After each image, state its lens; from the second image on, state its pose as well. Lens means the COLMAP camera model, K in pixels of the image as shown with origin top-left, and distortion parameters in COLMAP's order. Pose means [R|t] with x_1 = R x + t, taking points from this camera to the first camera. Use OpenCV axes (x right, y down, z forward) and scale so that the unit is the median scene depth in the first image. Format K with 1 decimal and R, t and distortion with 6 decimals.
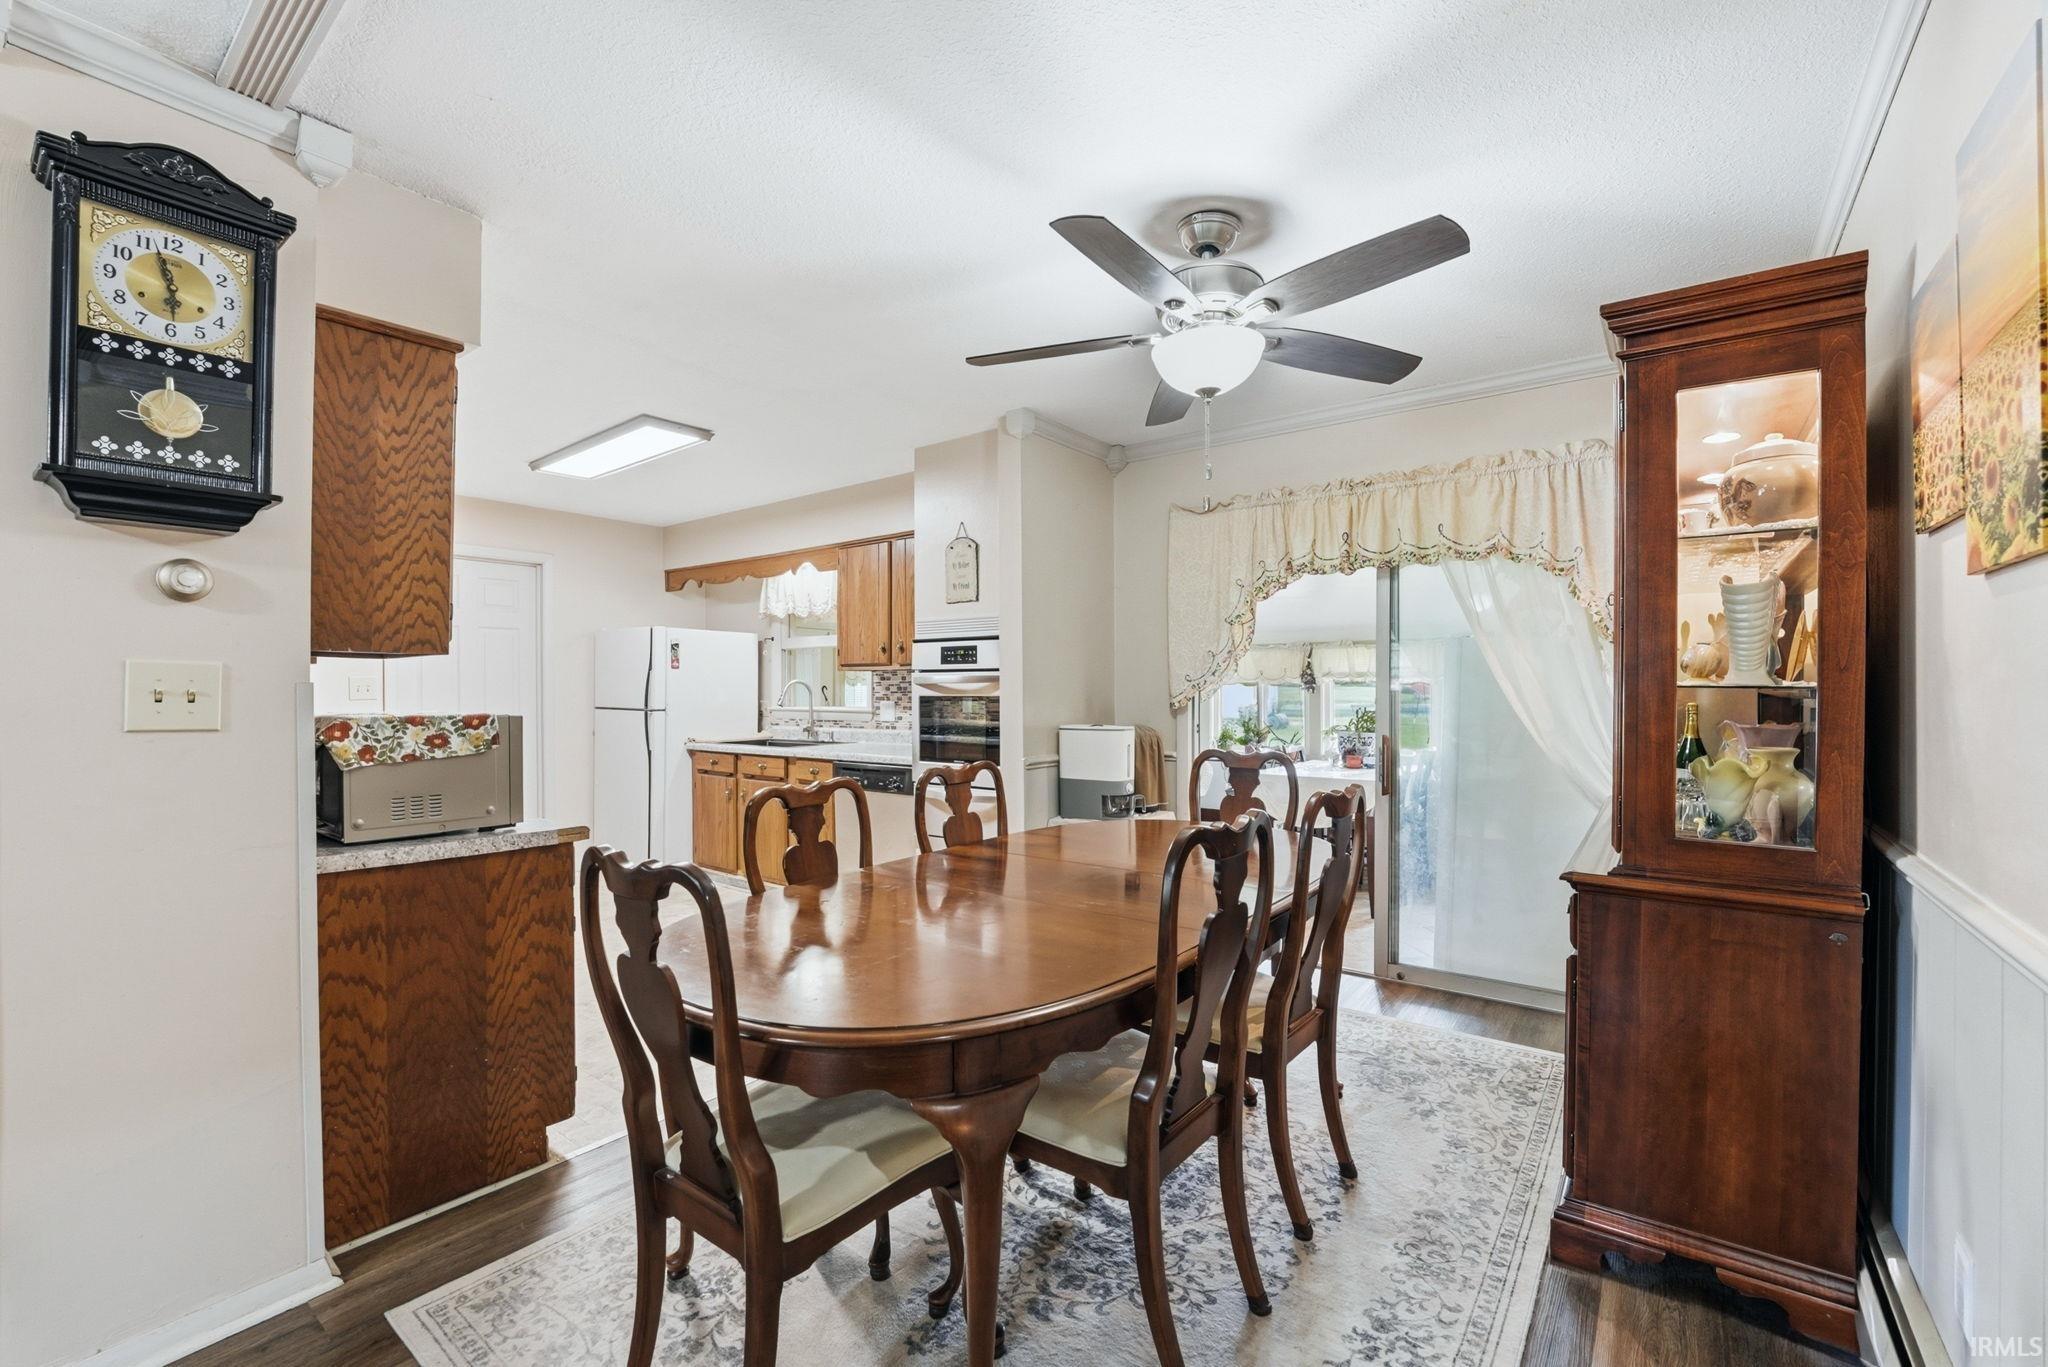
lens RADIAL K [[849.0, 0, 1016.3], [0, 849.0, 685.1], [0, 0, 1]] dist [-0.019515, 0.000787]
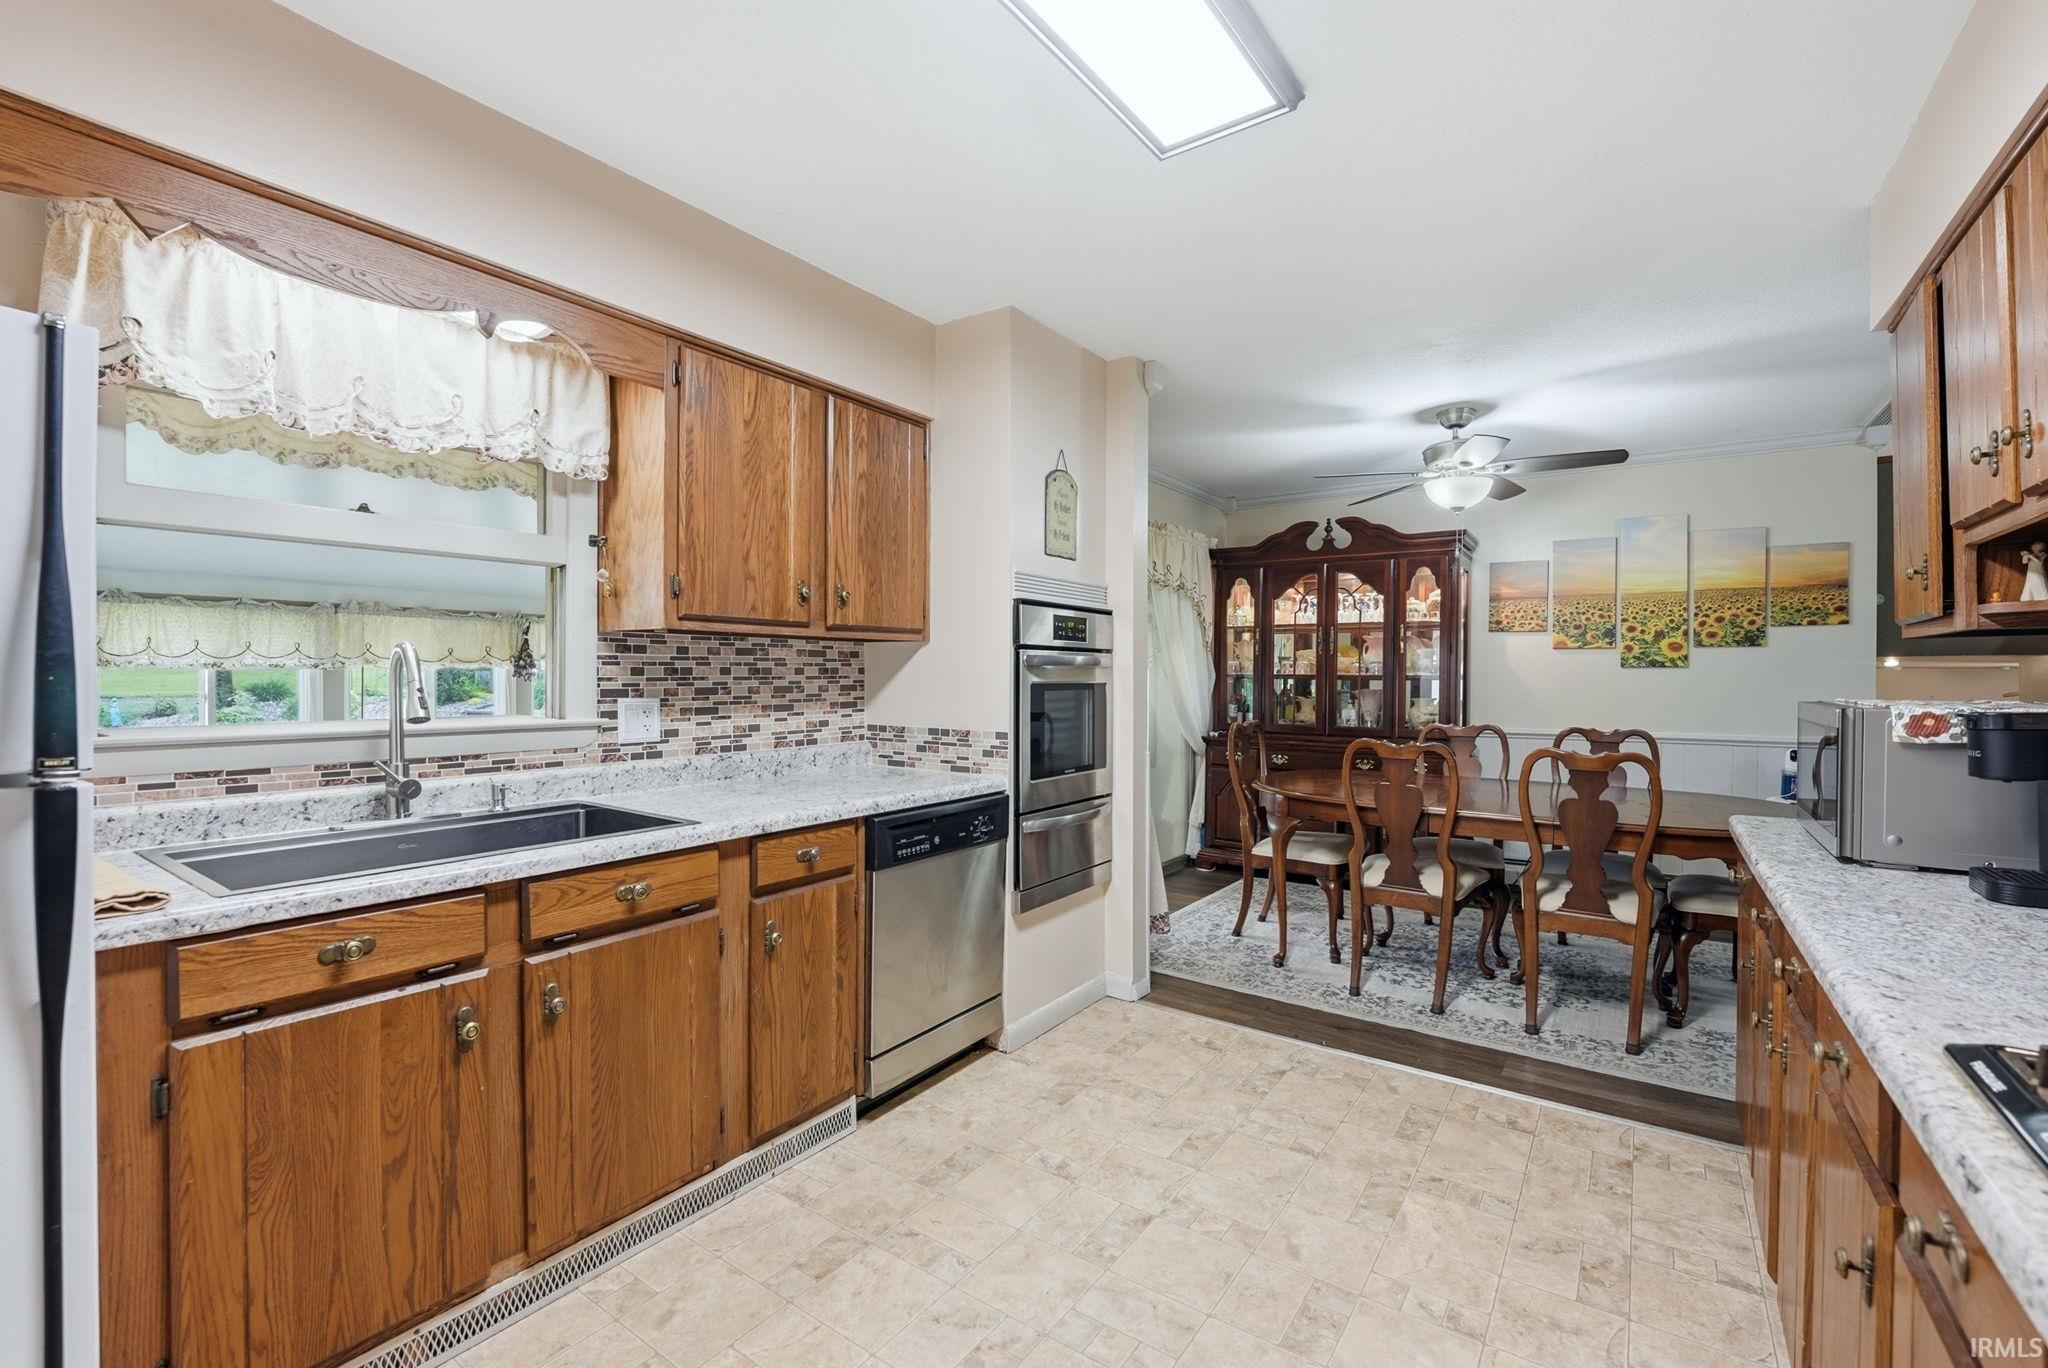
lens RADIAL K [[849.0, 0, 1031.5], [0, 849.0, 686.7], [0, 0, 1]] dist [-0.019515, 0.000787]
pose [[-0.037853, -0.000551, 0.999283, -0.813829], [0.000267, 1.000000, 0.000562, 0.015986], [-0.999283, 0.000288, -0.037853, 1.050097]]
